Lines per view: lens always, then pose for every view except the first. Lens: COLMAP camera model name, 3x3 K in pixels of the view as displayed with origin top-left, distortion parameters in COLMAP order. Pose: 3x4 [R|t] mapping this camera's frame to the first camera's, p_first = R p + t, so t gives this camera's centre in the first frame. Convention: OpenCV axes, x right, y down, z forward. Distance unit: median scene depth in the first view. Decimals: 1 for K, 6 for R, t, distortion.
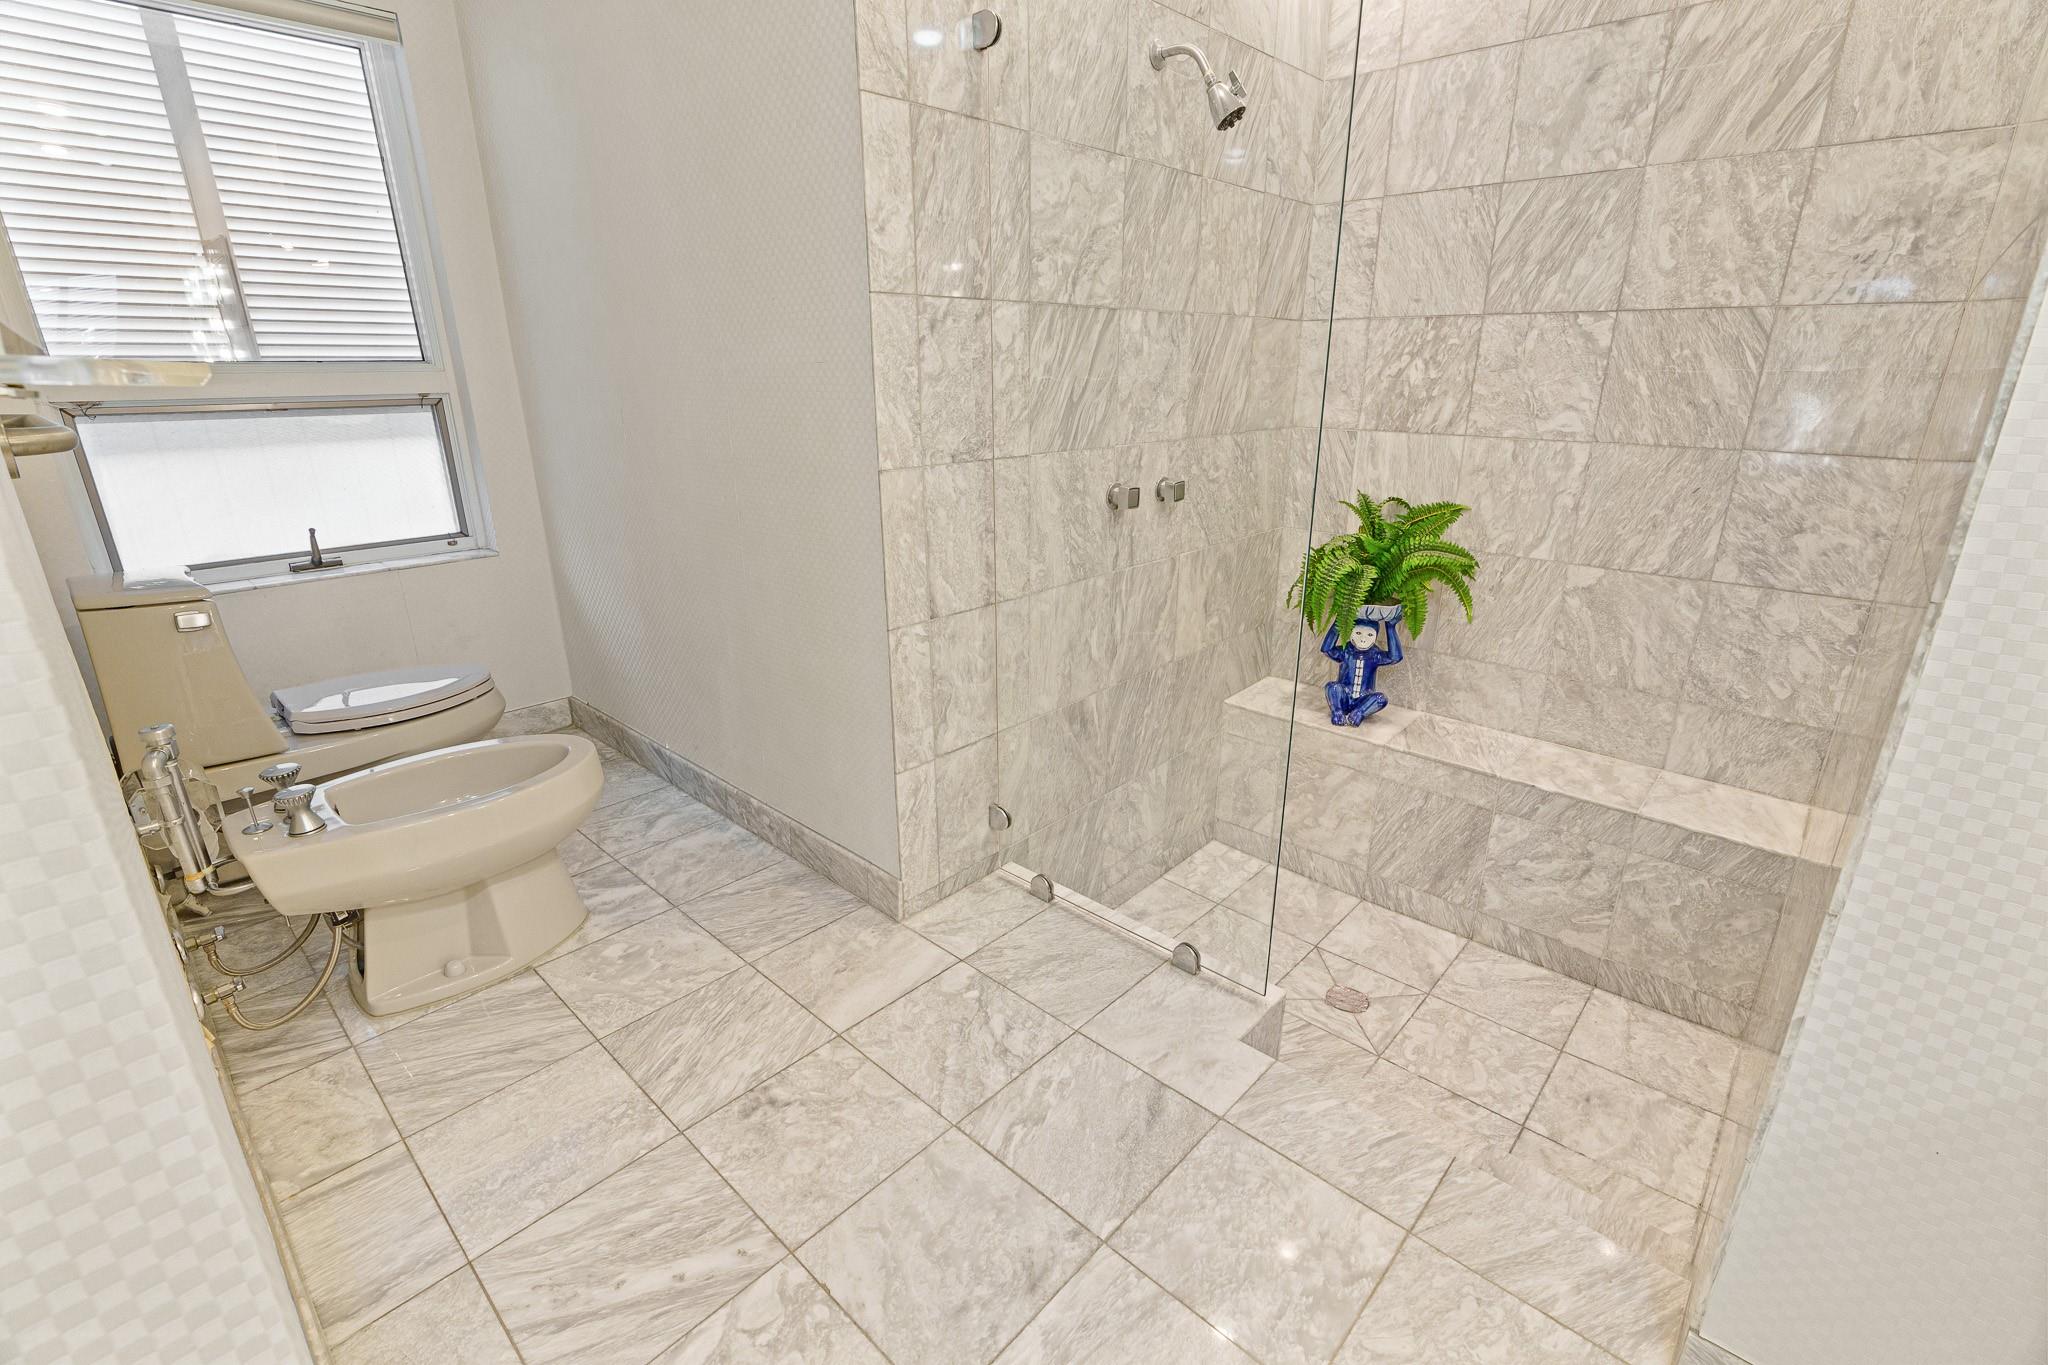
lens RADIAL K [[918.3, 0, 1024.0], [0, 918.3, 682.5], [0, 0, 1]] dist [-0.012008, 0.003323]
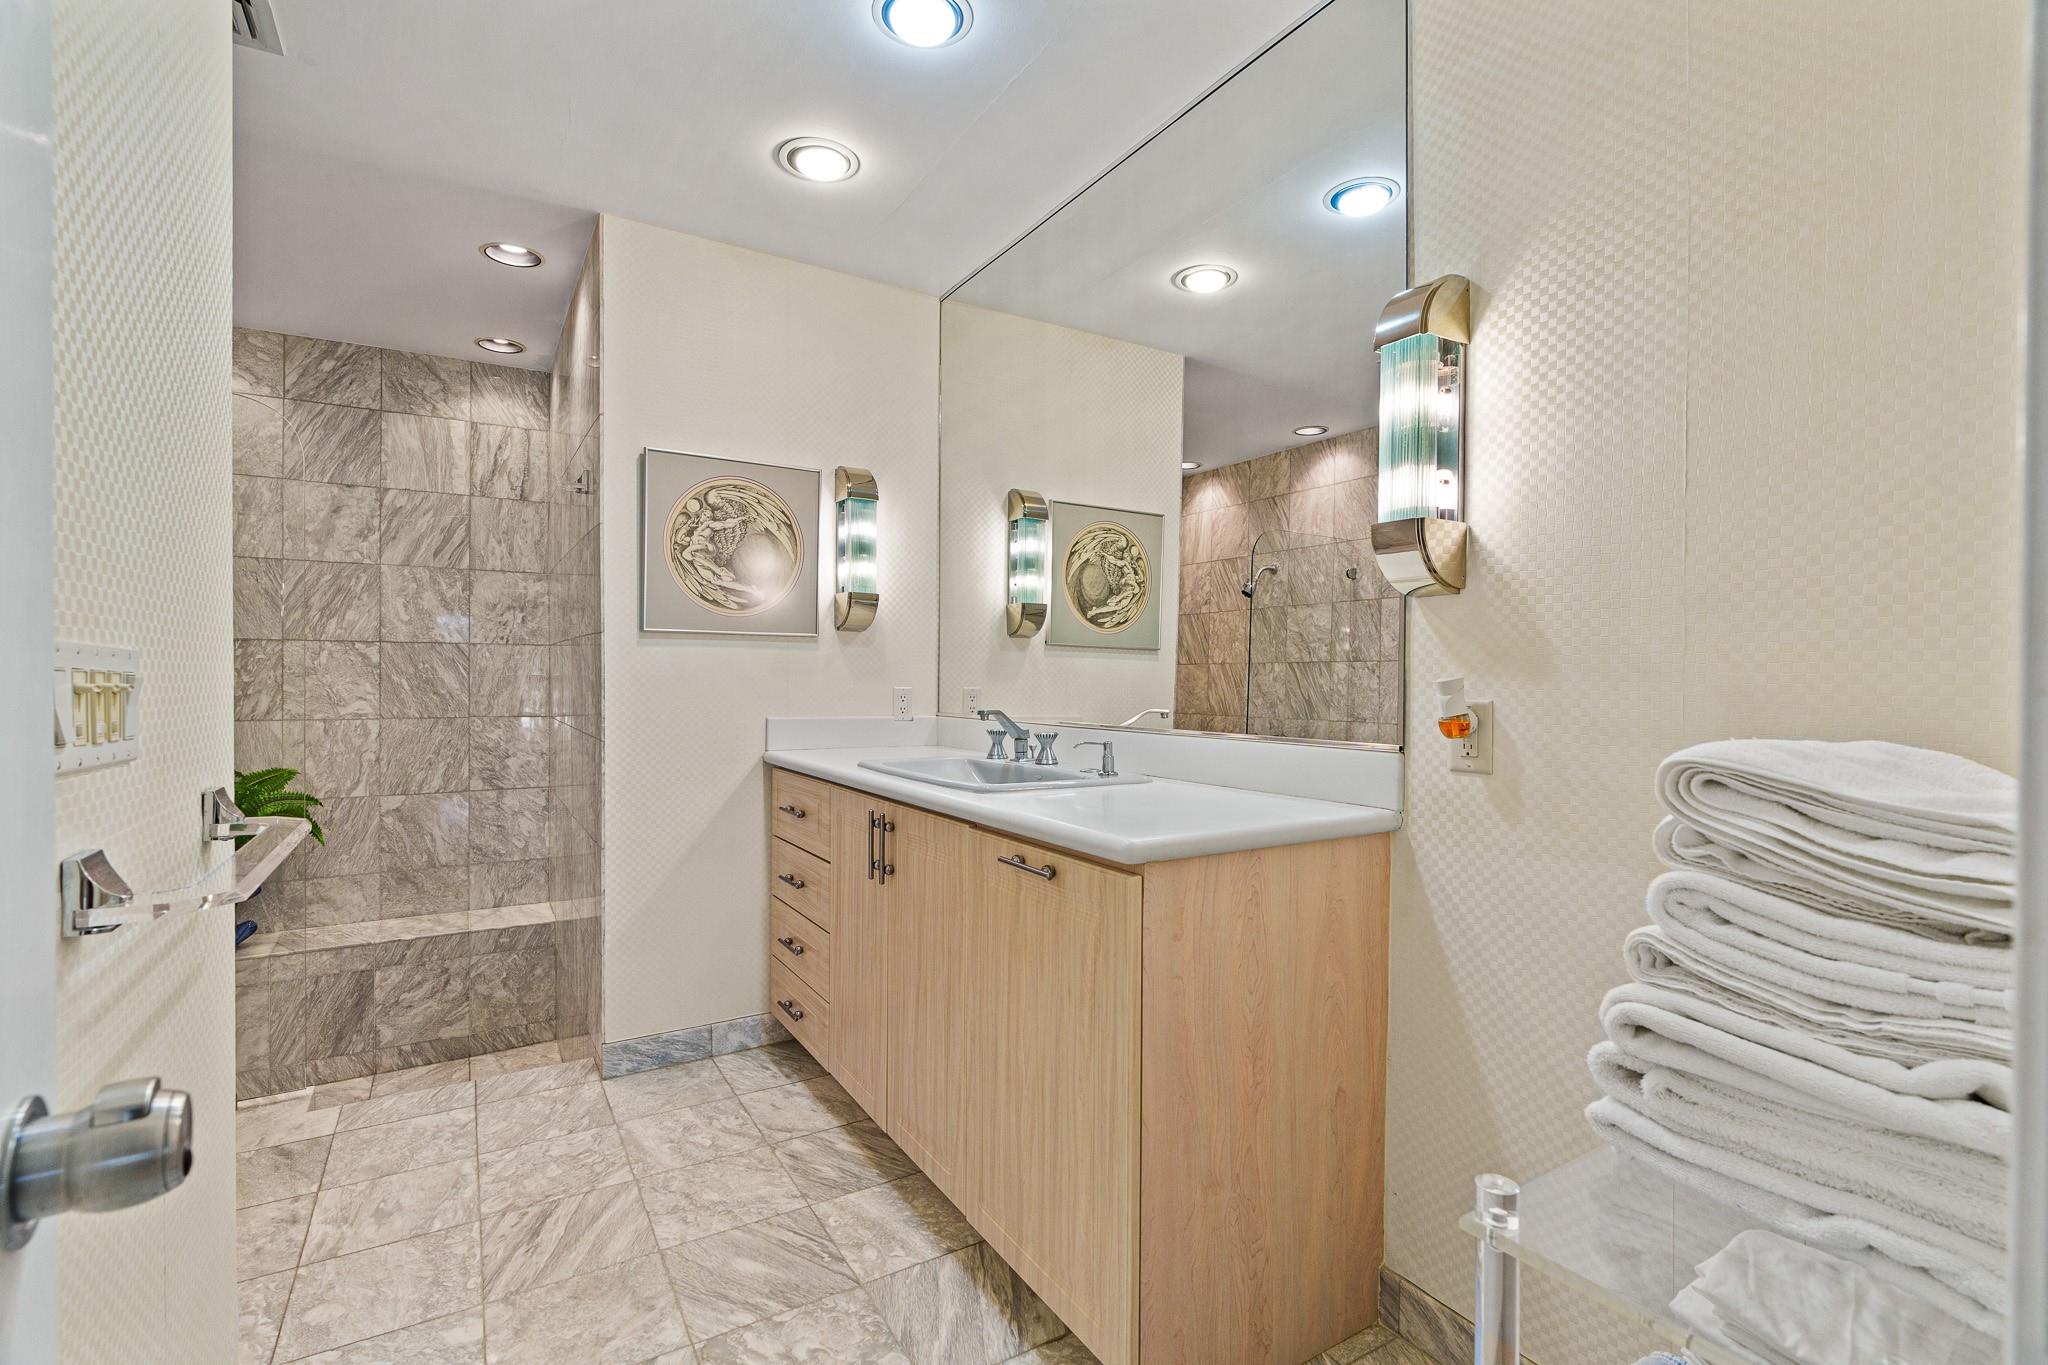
lens RADIAL K [[918.3, 0, 1024.0], [0, 918.3, 682.5], [0, 0, 1]] dist [-0.012008, 0.003323]
pose [[0.267283, -0.004655, 0.963607, -0.623927], [0.311386, 0.946756, -0.081798, 0.159951], [-0.911920, 0.321917, 0.254501, -0.456956]]
